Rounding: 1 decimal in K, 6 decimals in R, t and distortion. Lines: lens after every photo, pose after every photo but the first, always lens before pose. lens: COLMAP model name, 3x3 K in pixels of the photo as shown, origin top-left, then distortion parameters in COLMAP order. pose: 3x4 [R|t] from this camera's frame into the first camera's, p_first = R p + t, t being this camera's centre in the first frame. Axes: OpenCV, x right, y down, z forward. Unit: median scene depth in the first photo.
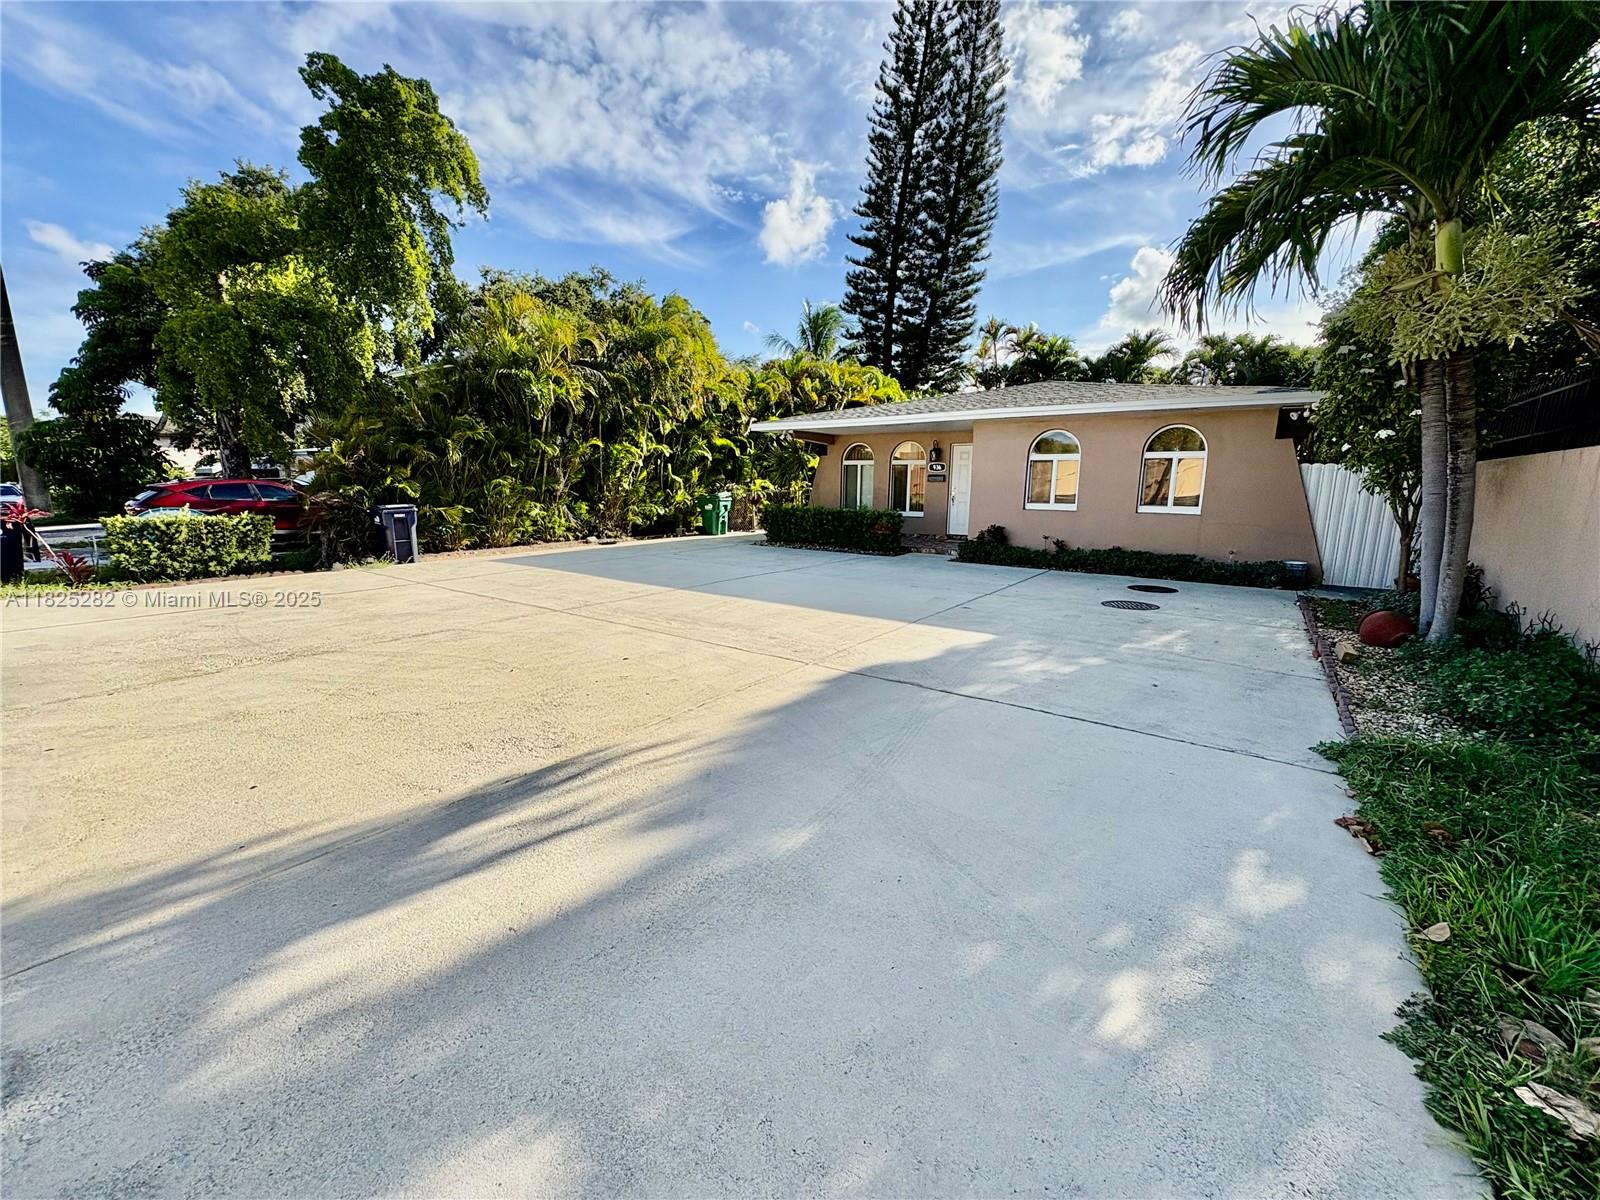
lens RADIAL K [[628.3, 0, 800.0], [0, 628.3, 600.0], [0, 0, 1]] dist [0.009998, 0.000031]
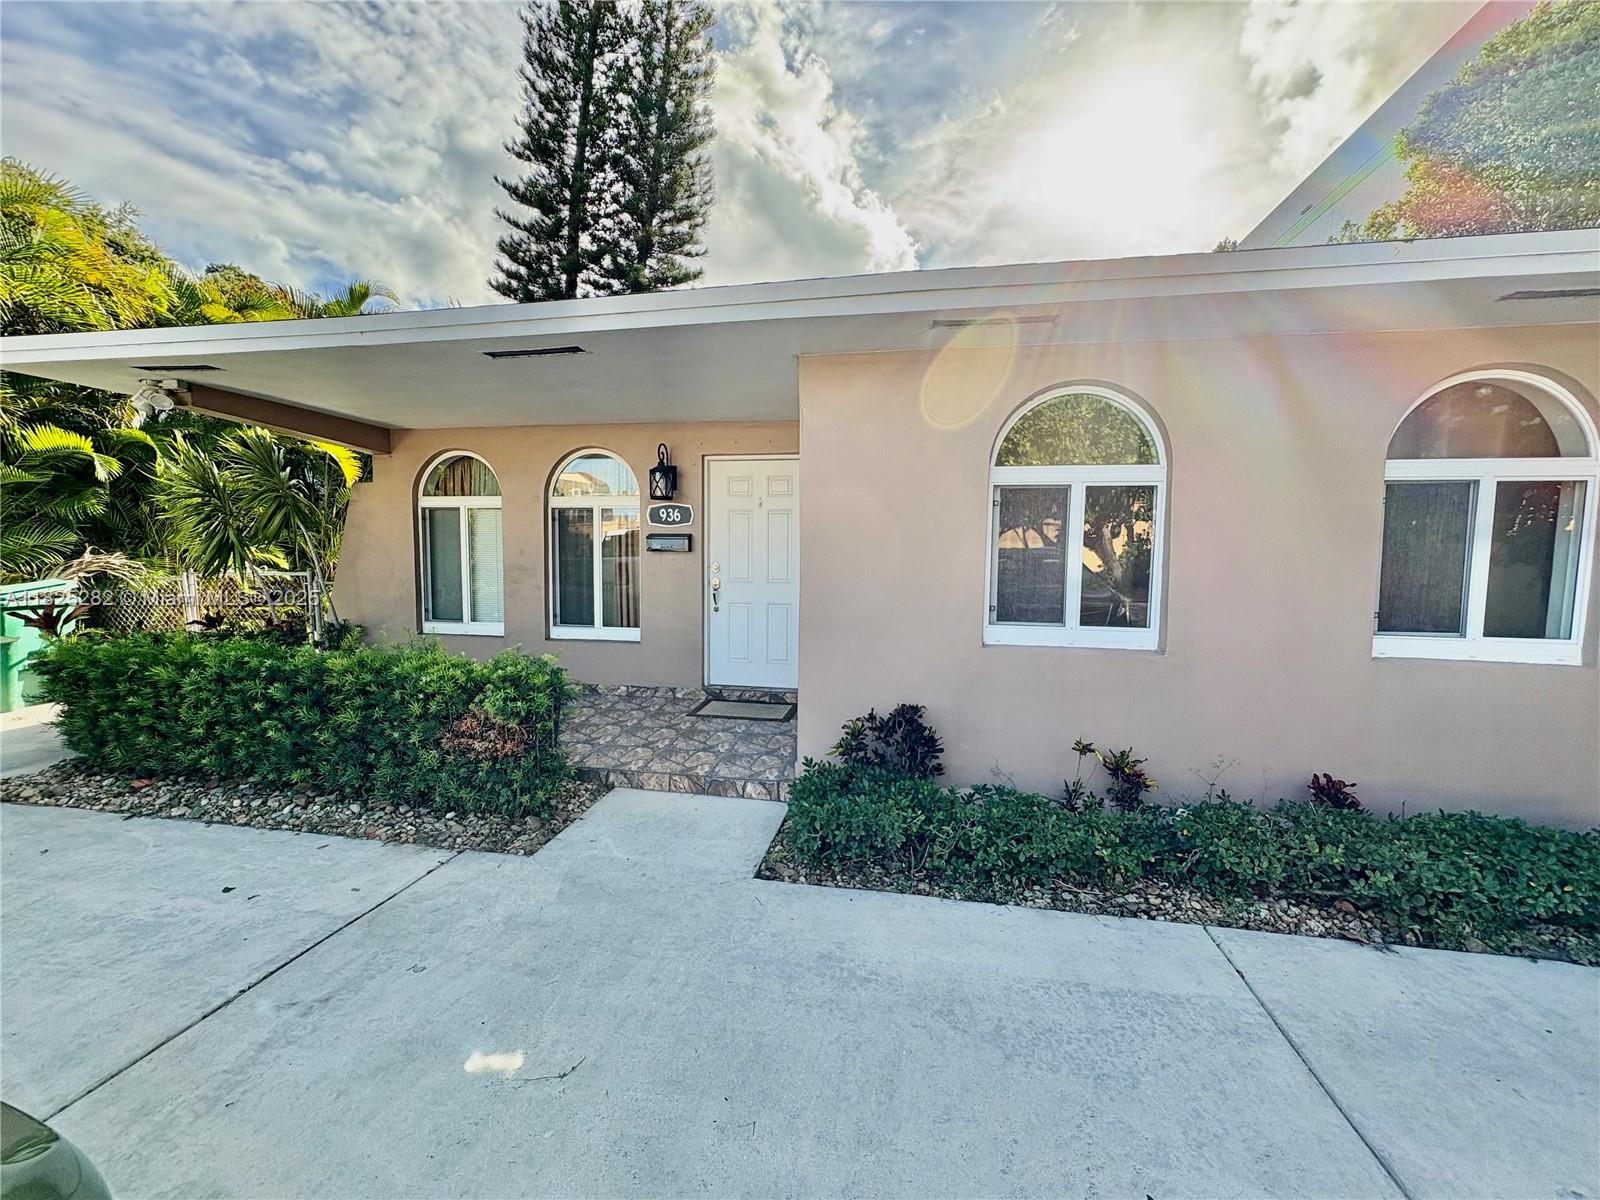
lens RADIAL K [[637.9, 0, 800.0], [0, 637.9, 600.0], [0, 0, 1]] dist [0.000437, 0.000171]
pose [[0.902901, -0.034419, 0.428469, 0.096027], [0.077852, 0.993398, -0.084255, -0.095405], [-0.422740, 0.109431, 0.899620, 0.493106]]
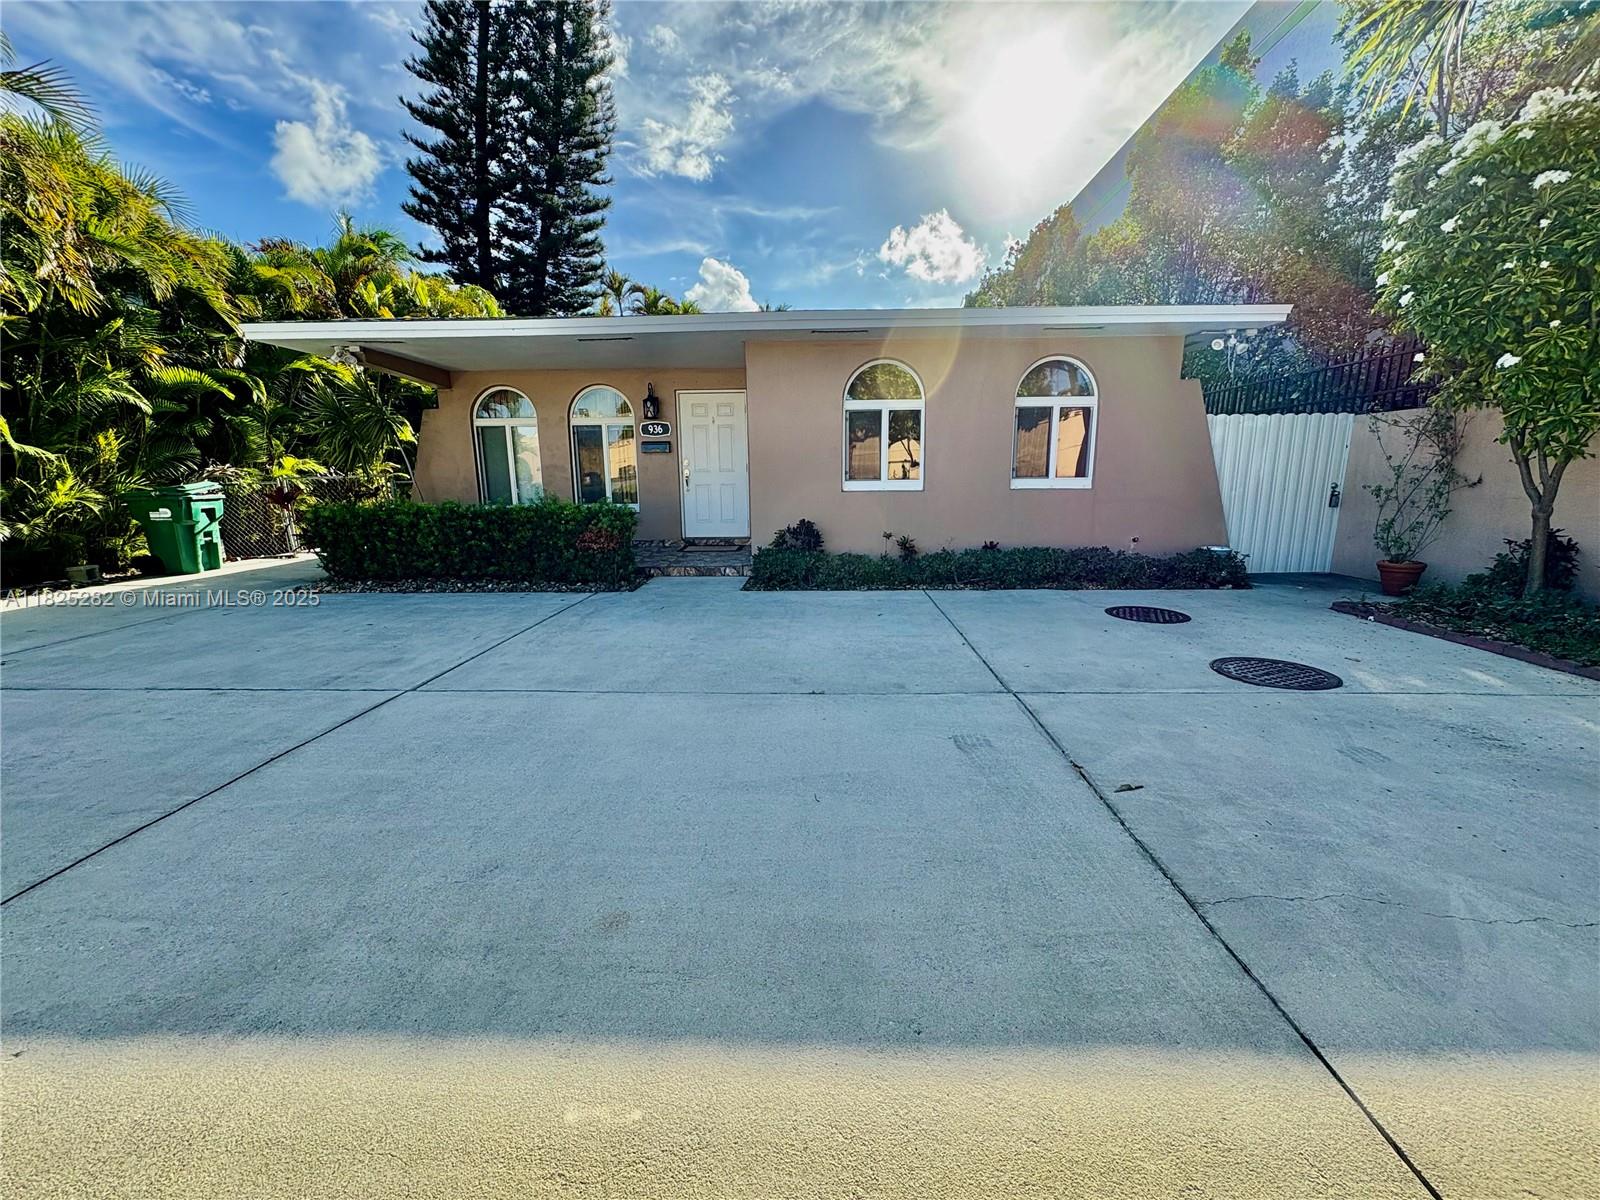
lens RADIAL K [[637.9, 0, 800.0], [0, 637.9, 600.0], [0, 0, 1]] dist [0.000437, 0.000171]
pose [[0.828280, -0.128761, 0.545318, -0.018198], [0.121220, 0.991368, 0.049961, -0.048970], [-0.547044, 0.024722, 0.836739, 0.328802]]
